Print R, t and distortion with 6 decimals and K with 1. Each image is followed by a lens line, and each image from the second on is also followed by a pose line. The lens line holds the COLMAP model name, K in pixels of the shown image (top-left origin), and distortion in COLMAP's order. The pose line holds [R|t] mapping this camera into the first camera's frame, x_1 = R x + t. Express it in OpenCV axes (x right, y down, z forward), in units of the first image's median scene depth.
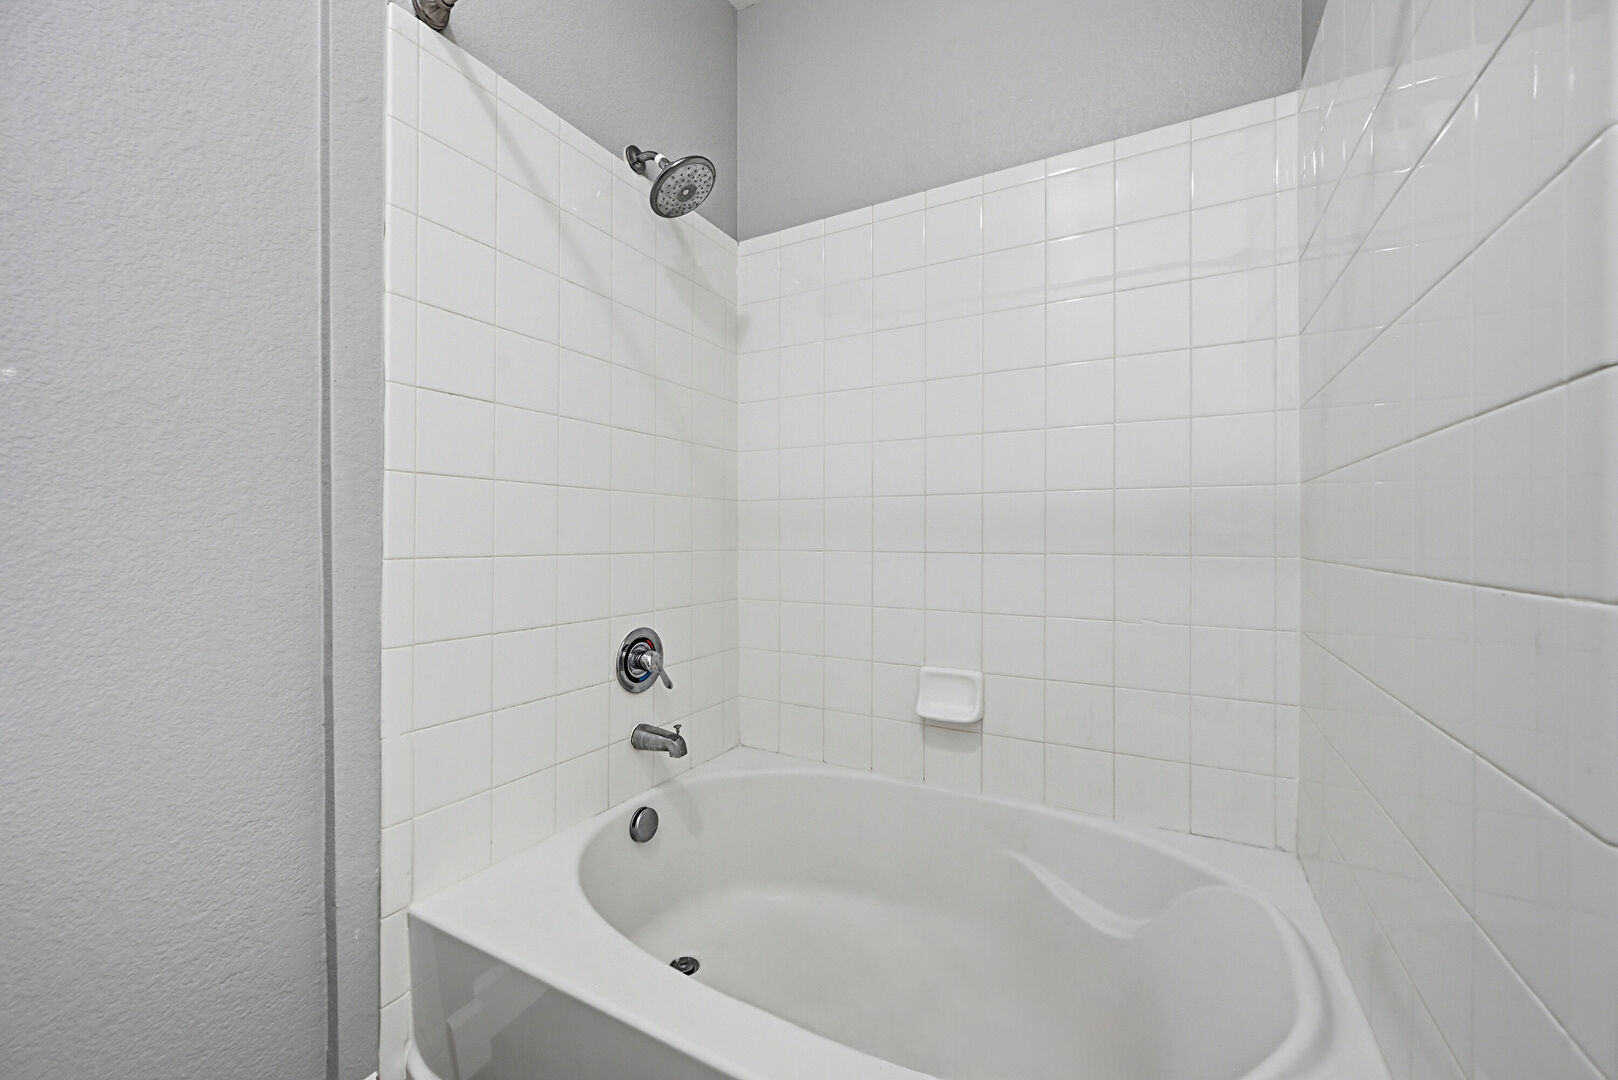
lens RADIAL K [[646.6, 0, 806.2], [0, 646.6, 536.3], [0, 0, 1]] dist [-0.001704, -0.000299]
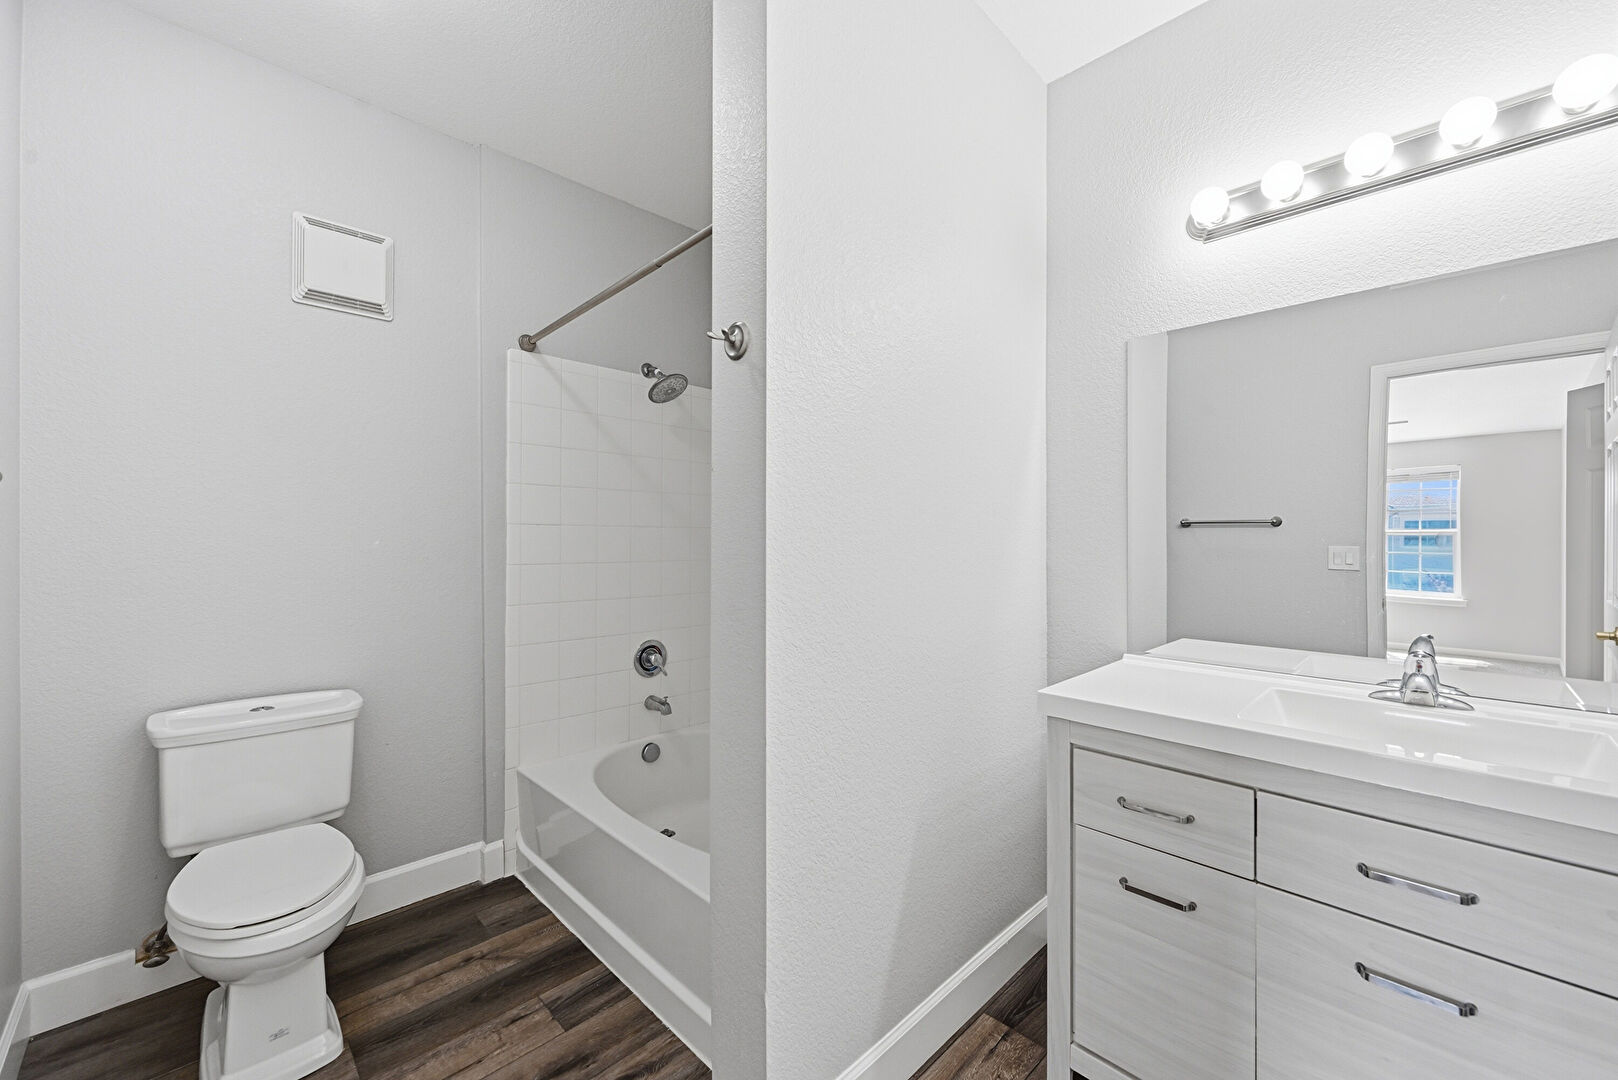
lens RADIAL K [[646.6, 0, 807.1], [0, 646.6, 538.4], [0, 0, 1]] dist [-0.001704, -0.000299]
pose [[0.958353, -0.005035, -0.285543, 0.667333], [0.003977, 0.999983, -0.004286, -0.126318], [0.285559, 0.002972, 0.958356, -0.567317]]
